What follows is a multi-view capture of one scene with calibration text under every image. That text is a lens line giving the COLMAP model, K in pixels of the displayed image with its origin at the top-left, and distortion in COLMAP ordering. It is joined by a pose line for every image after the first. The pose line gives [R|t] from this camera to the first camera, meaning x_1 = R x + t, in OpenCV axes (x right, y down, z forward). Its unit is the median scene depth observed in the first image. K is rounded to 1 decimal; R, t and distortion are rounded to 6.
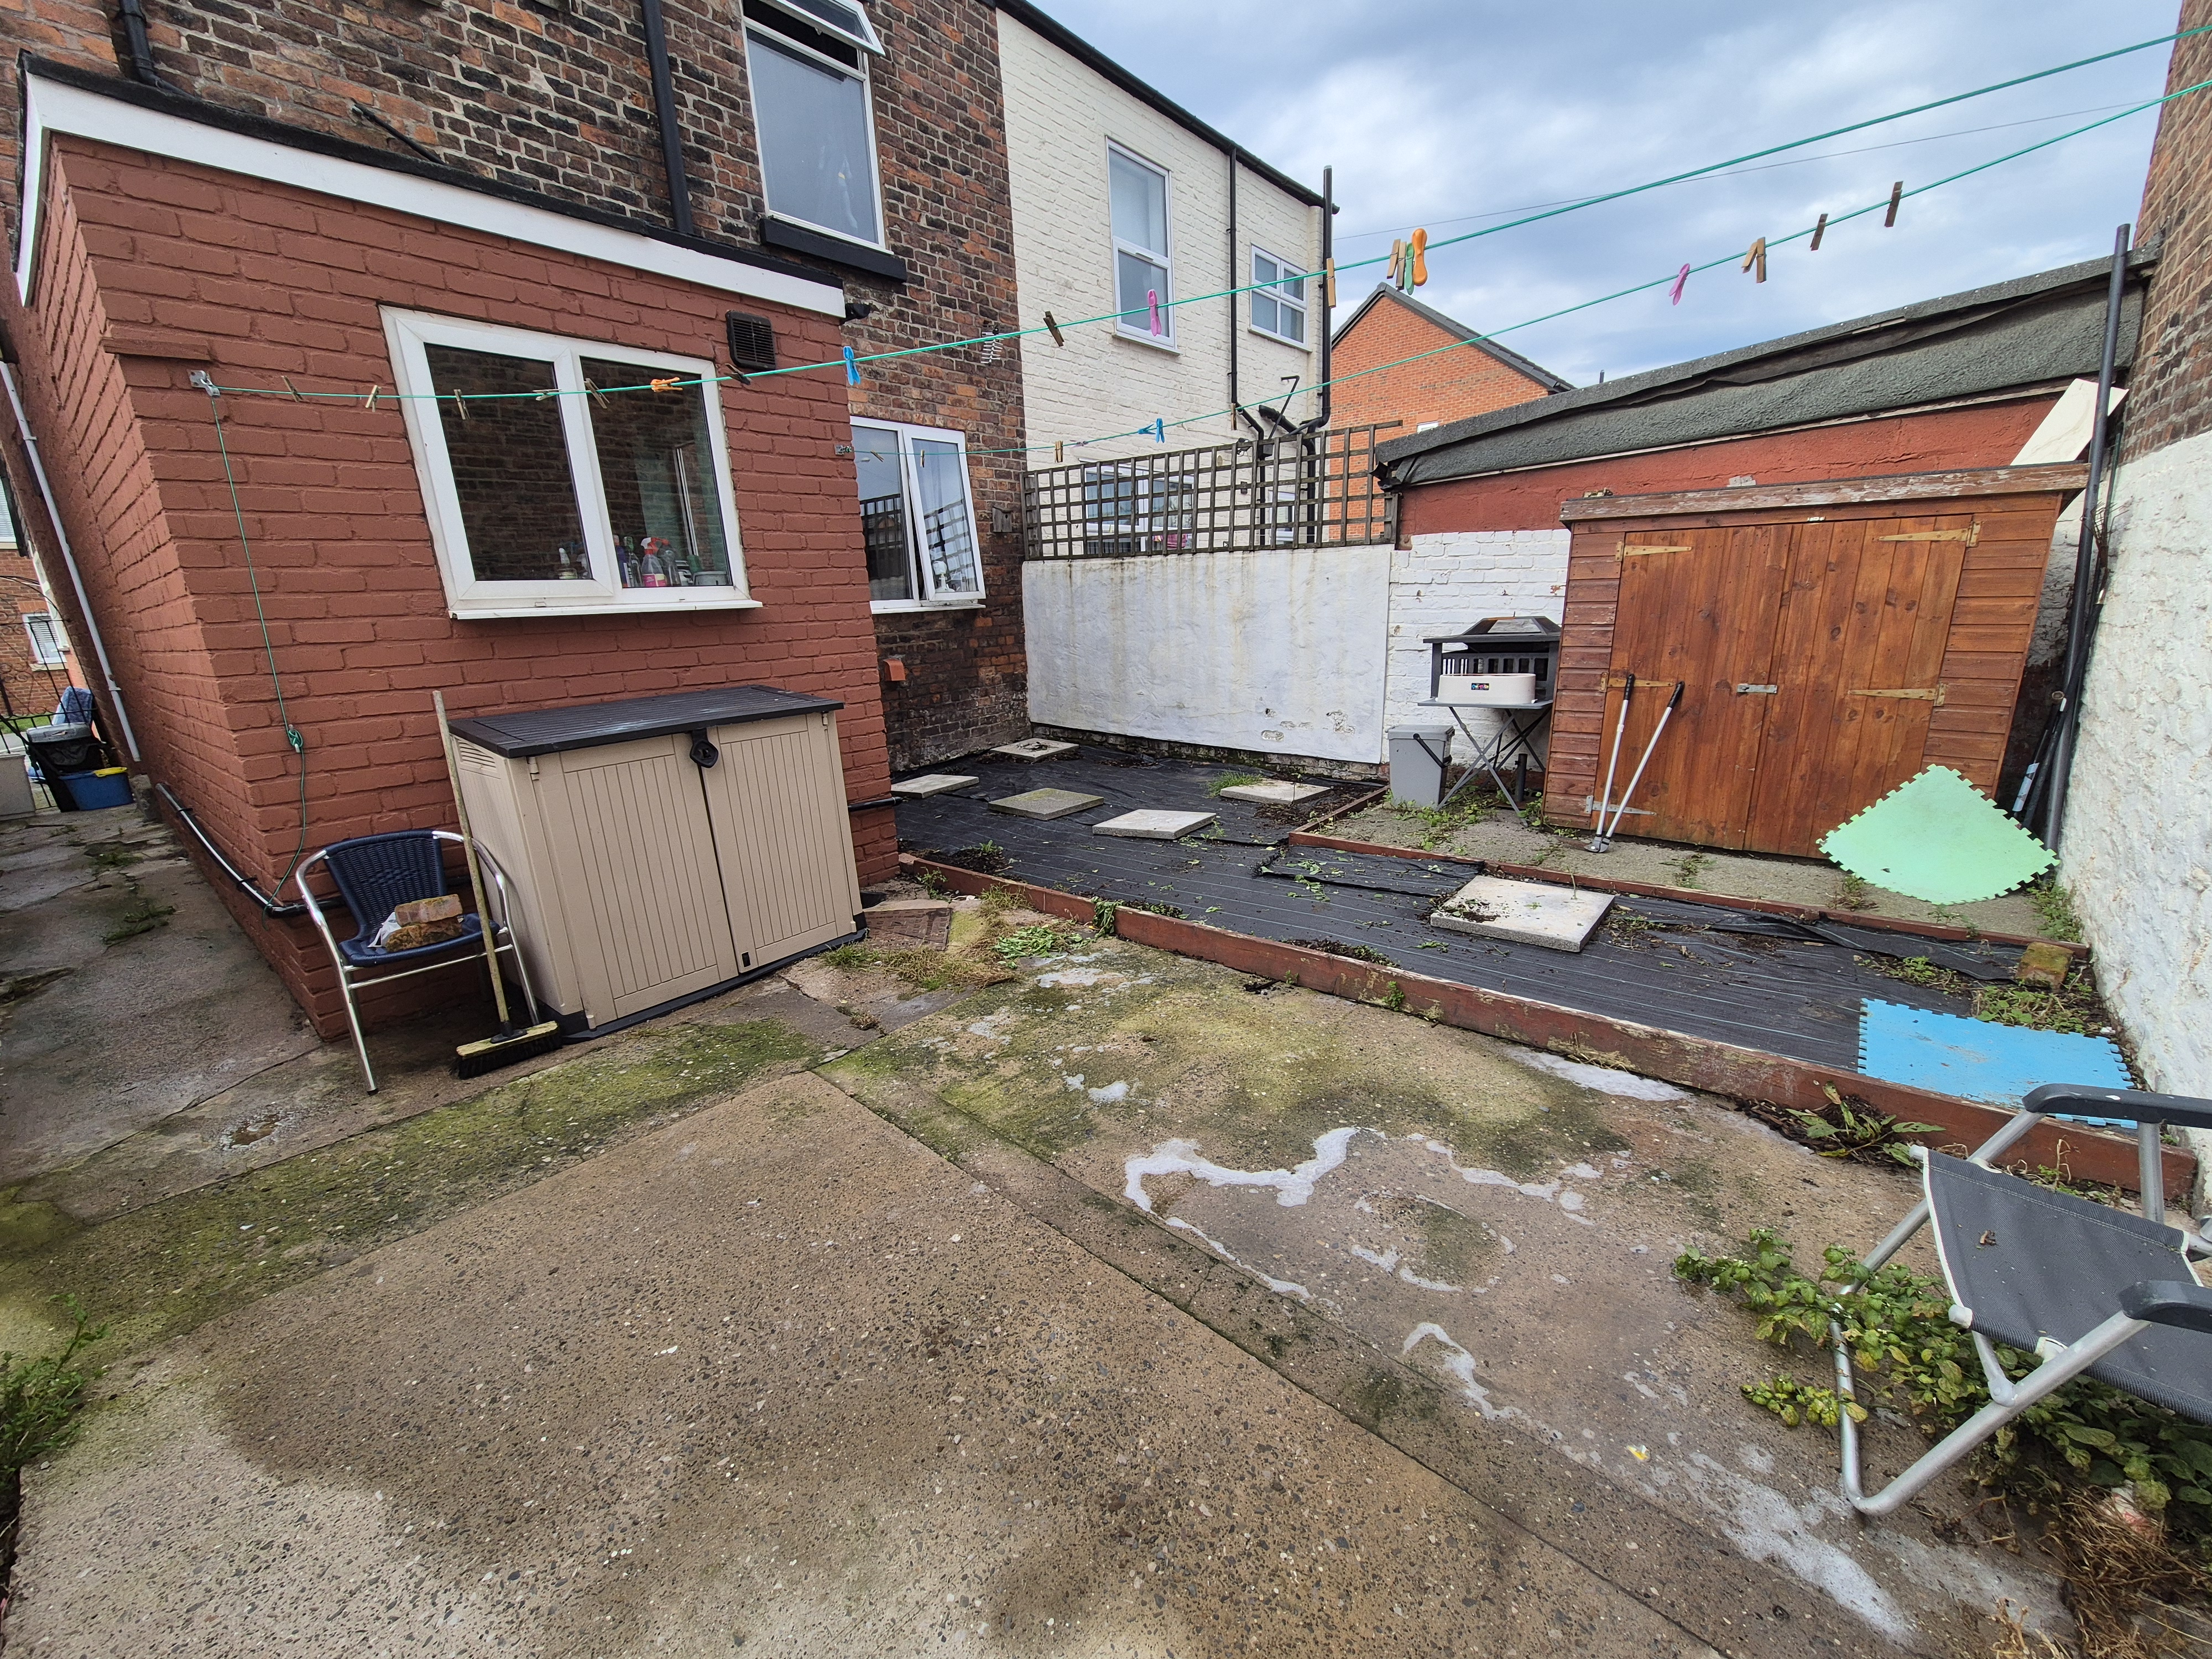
lens RADIAL K [[903.6, 0, 1106.9], [0, 903.6, 841.7], [0, 0, 1]] dist [0.002338, -0.000945]
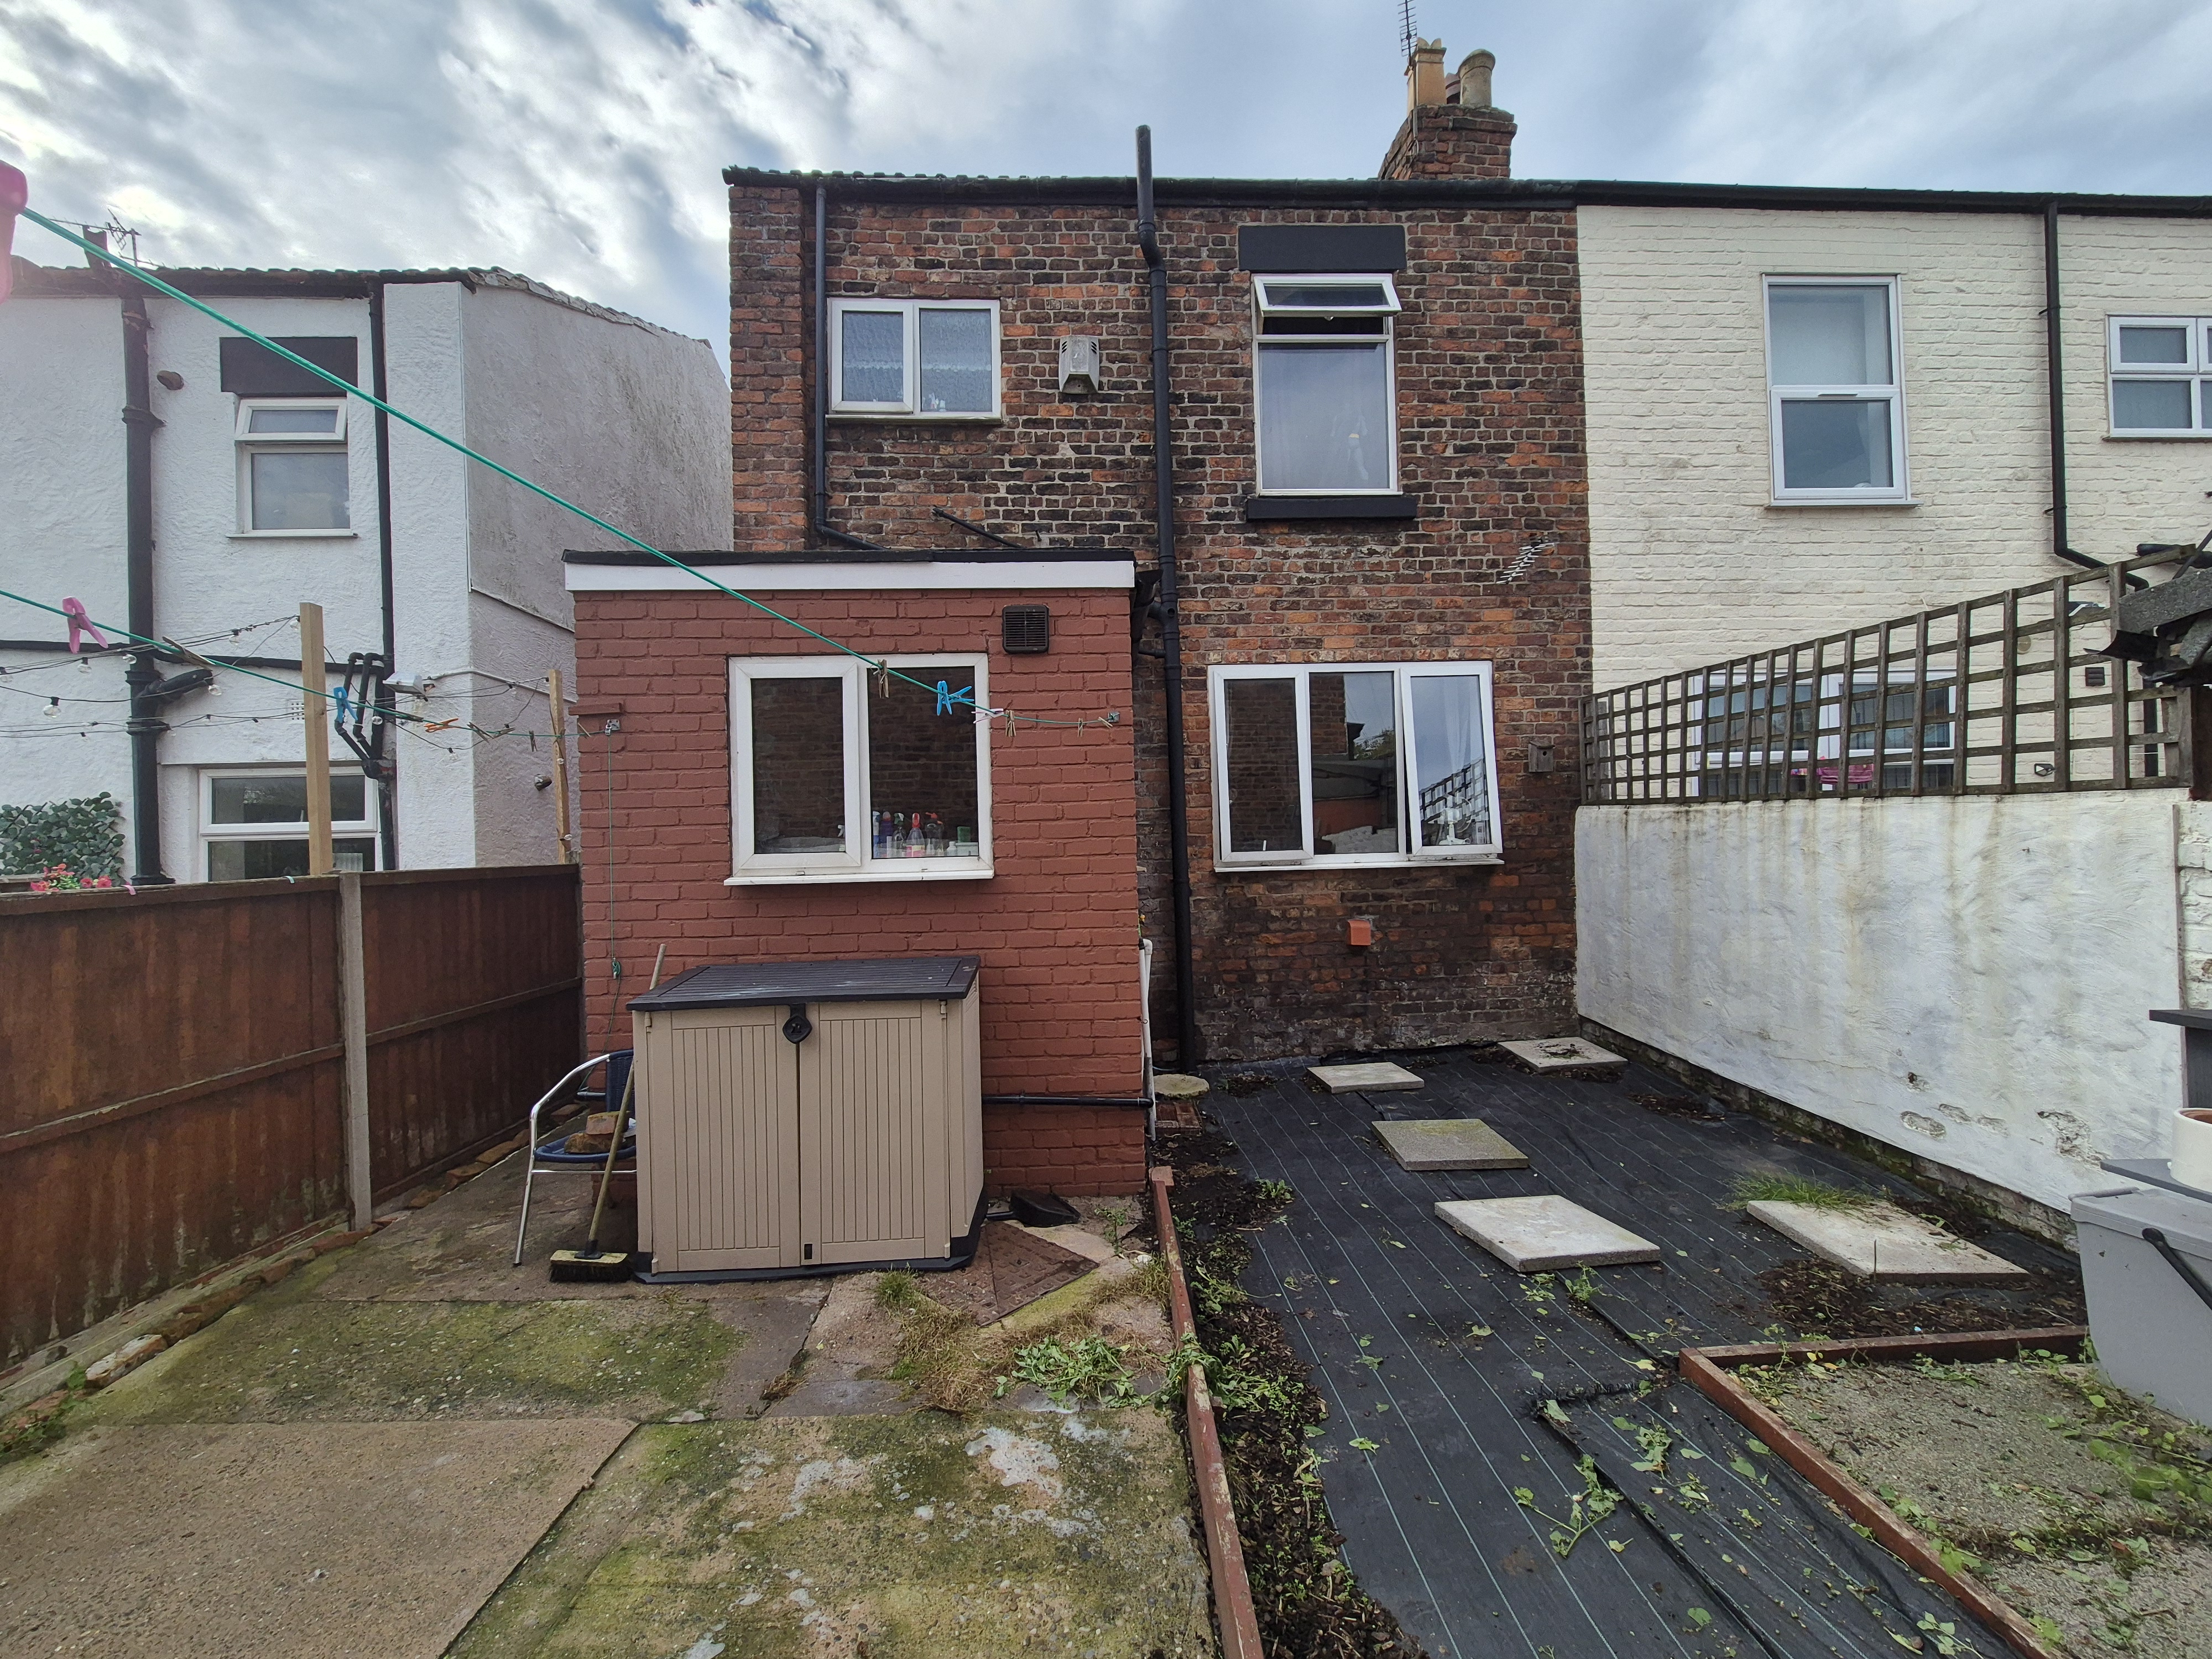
lens RADIAL K [[903.6, 0, 1106.9], [0, 903.6, 841.7], [0, 0, 1]] dist [0.002338, -0.000945]
pose [[0.669194, 0.025742, -0.742642, 0.261318], [-0.198660, 0.969220, -0.145416, -0.109507], [0.716040, 0.244845, 0.653710, 0.266180]]
